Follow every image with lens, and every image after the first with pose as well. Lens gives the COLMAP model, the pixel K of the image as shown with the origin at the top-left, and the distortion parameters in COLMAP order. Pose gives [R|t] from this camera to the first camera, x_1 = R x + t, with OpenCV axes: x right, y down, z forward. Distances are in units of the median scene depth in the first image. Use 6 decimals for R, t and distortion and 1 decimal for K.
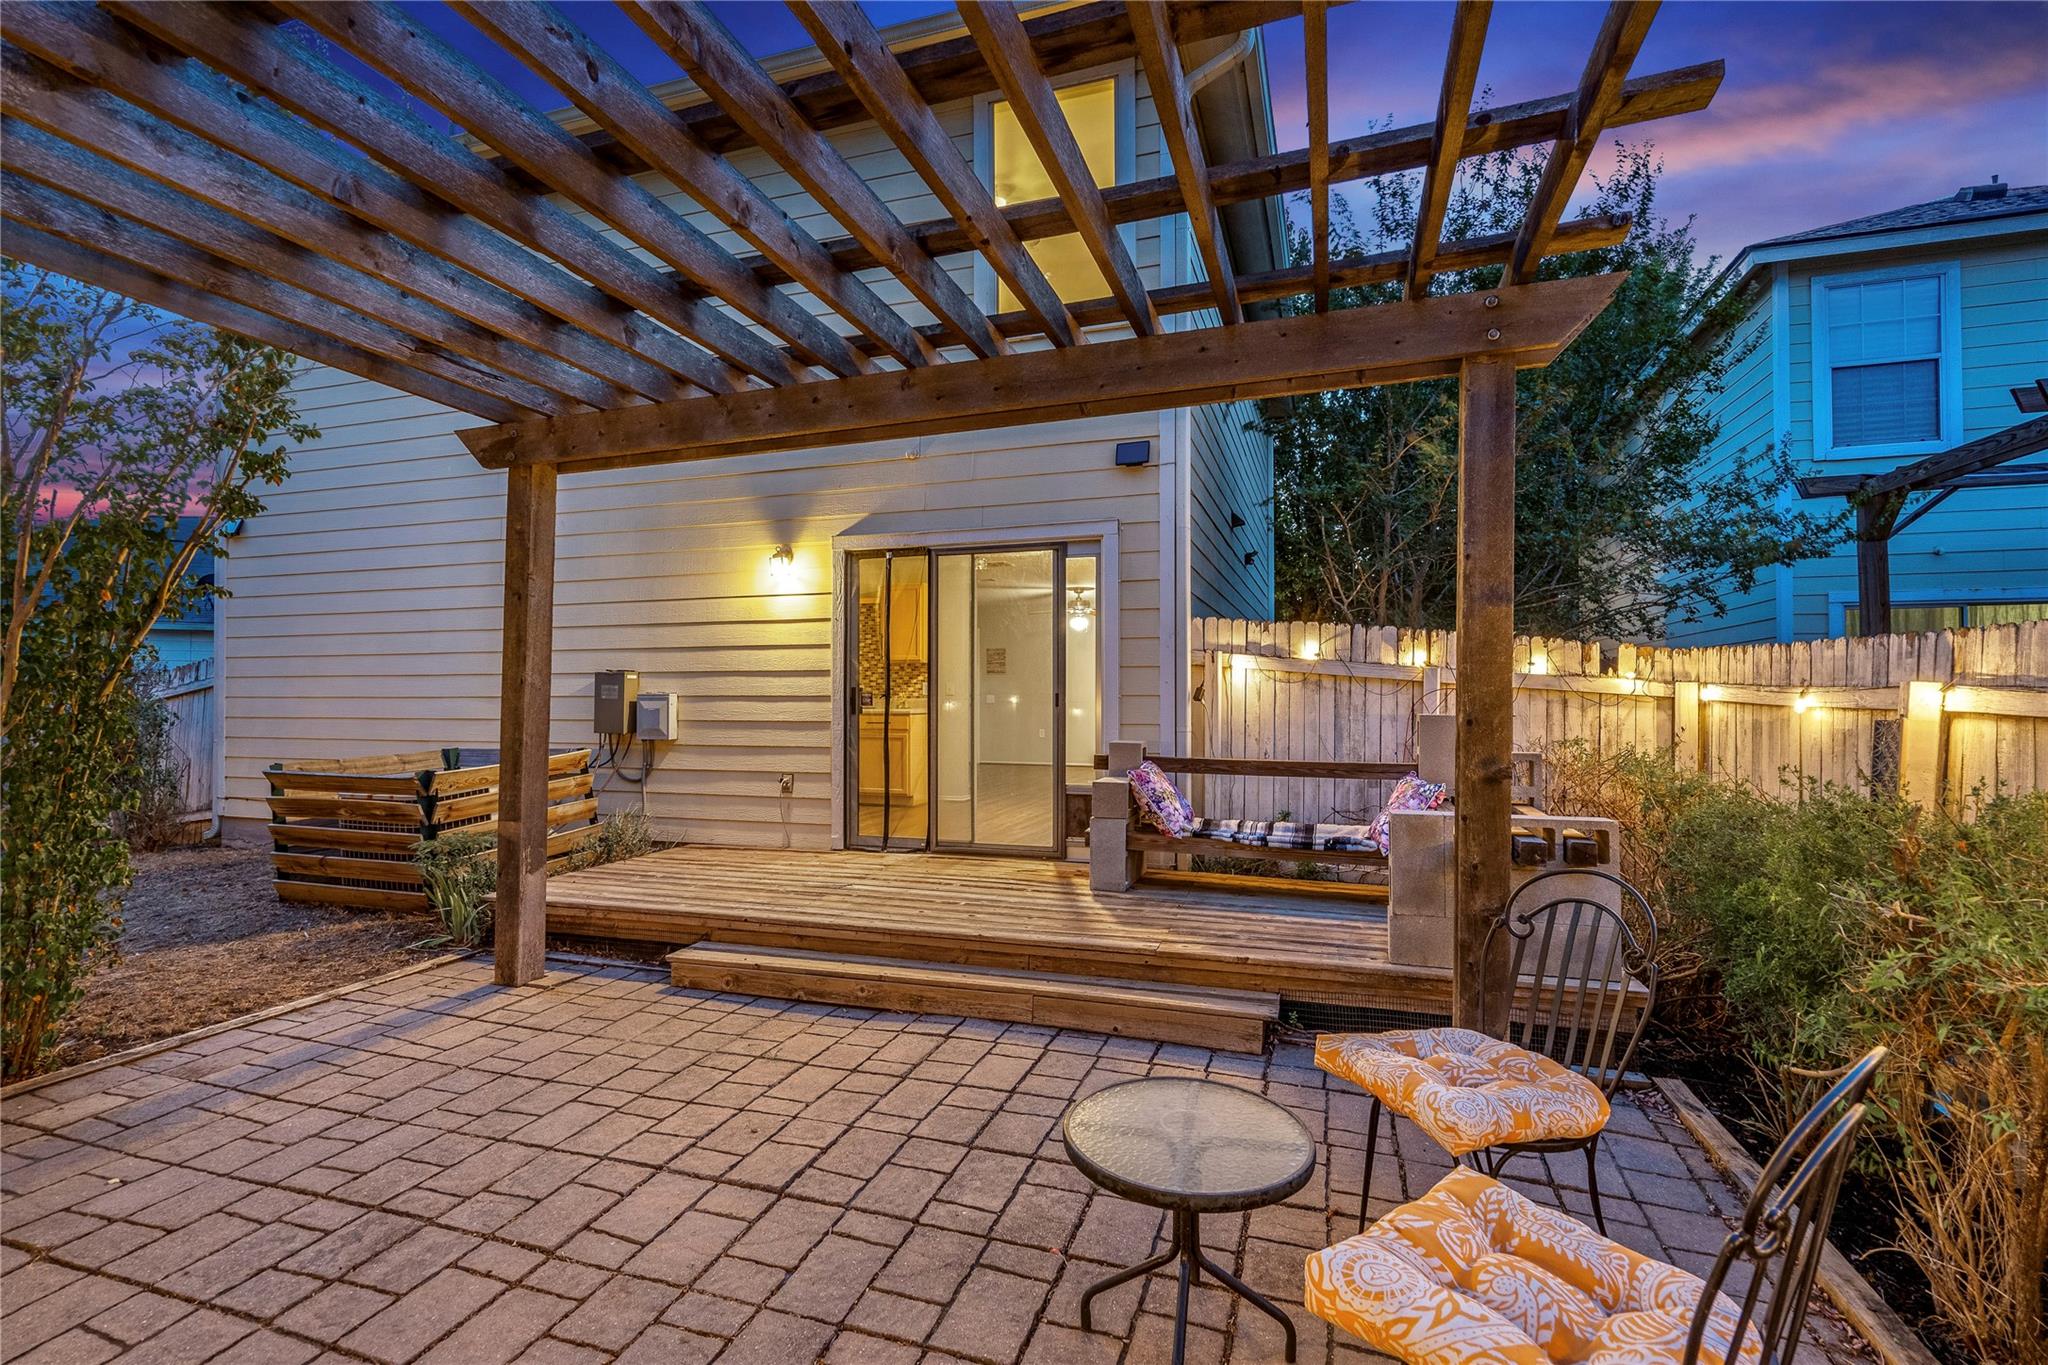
lens RADIAL K [[958.2, 0, 1017.4], [0, 958.2, 673.8], [0, 0, 1]] dist [0.001042, 0.000872]
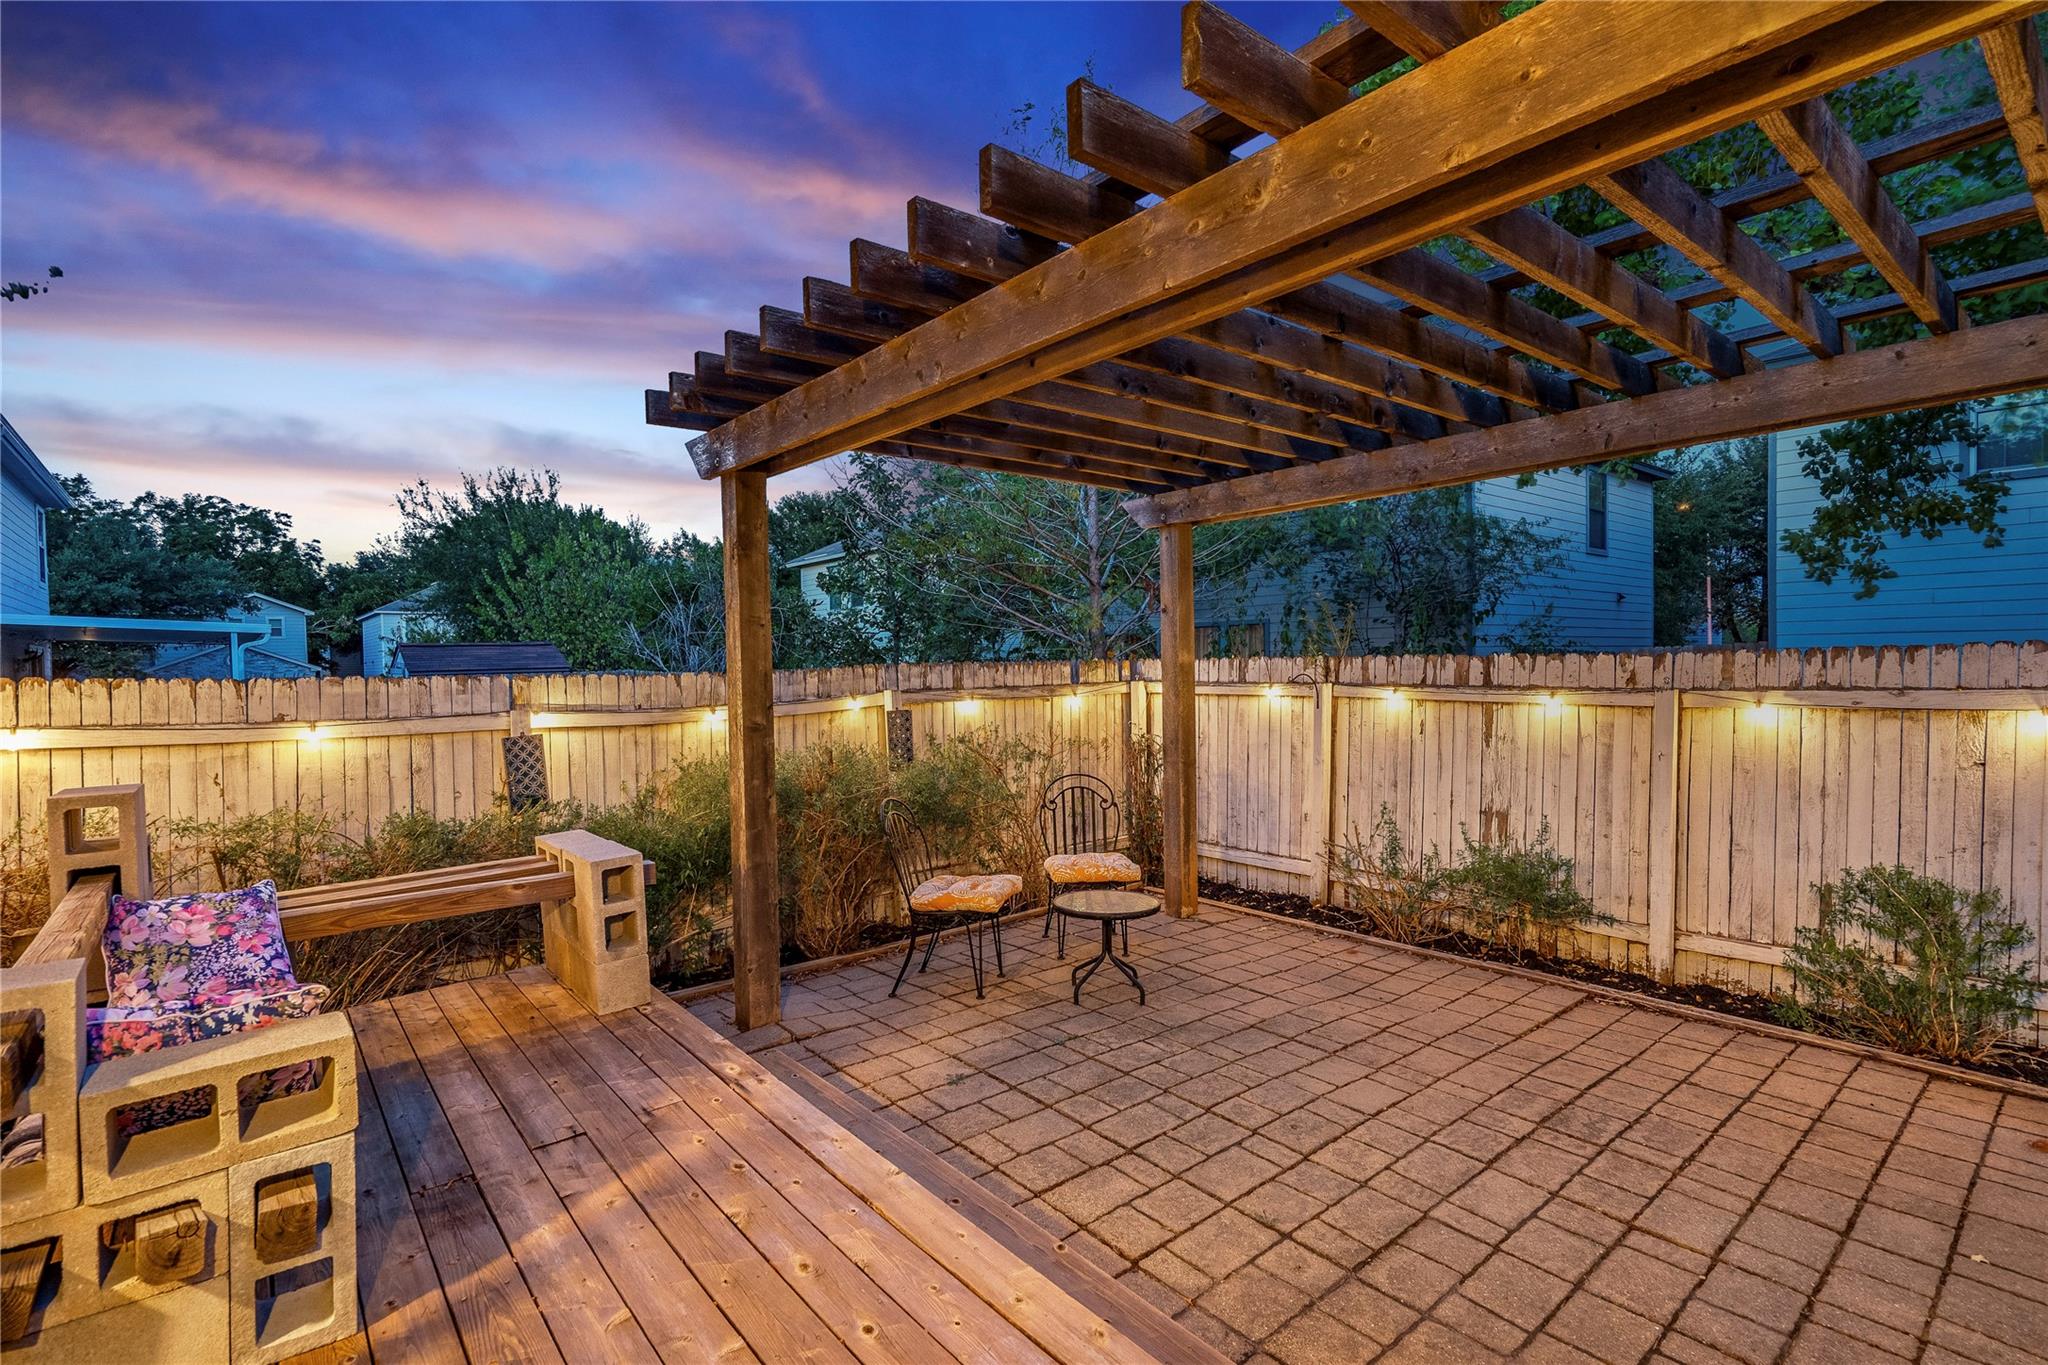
lens RADIAL K [[959.1, 0, 1018.0], [0, 959.1, 687.0], [0, 0, 1]] dist [0.000402, 0.001292]
pose [[-0.850175, 0.002103, 0.526496, -0.473677], [0.006169, 0.999963, 0.005966, -0.029603], [-0.526464, 0.008320, -0.850156, 1.694594]]
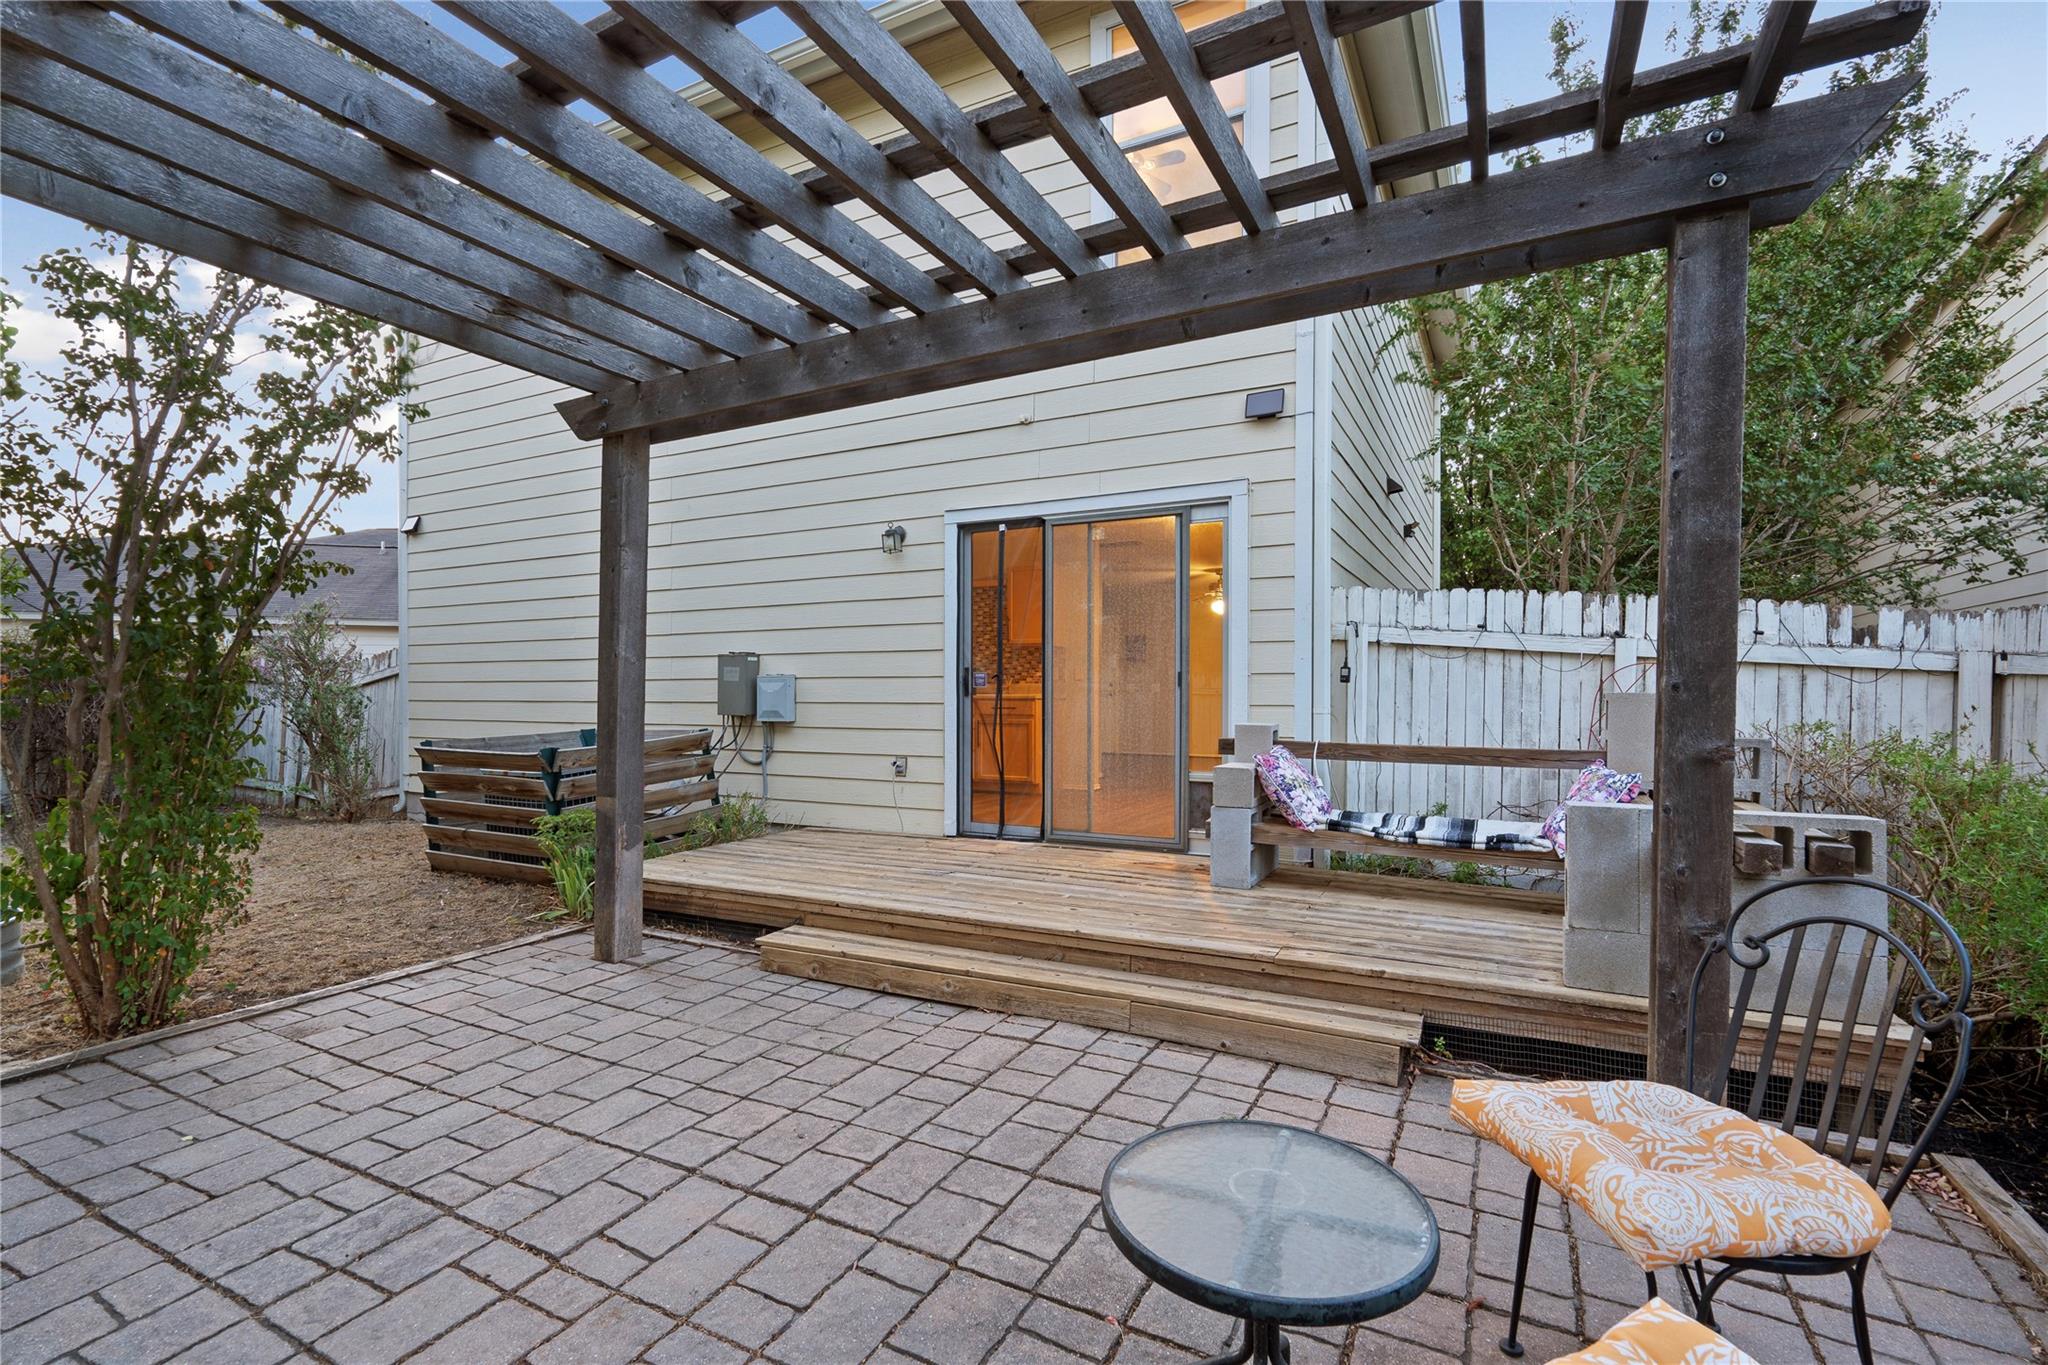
lens RADIAL K [[952.2, 0, 1013.8], [0, 952.2, 692.2], [0, 0, 1]] dist [-0.000873, 0.001199]
pose [[0.986442, 0.000848, -0.164106, 0.057623], [0.003110, 0.999710, 0.023860, 0.029351], [0.164078, -0.024047, 0.986154, 0.125288]]
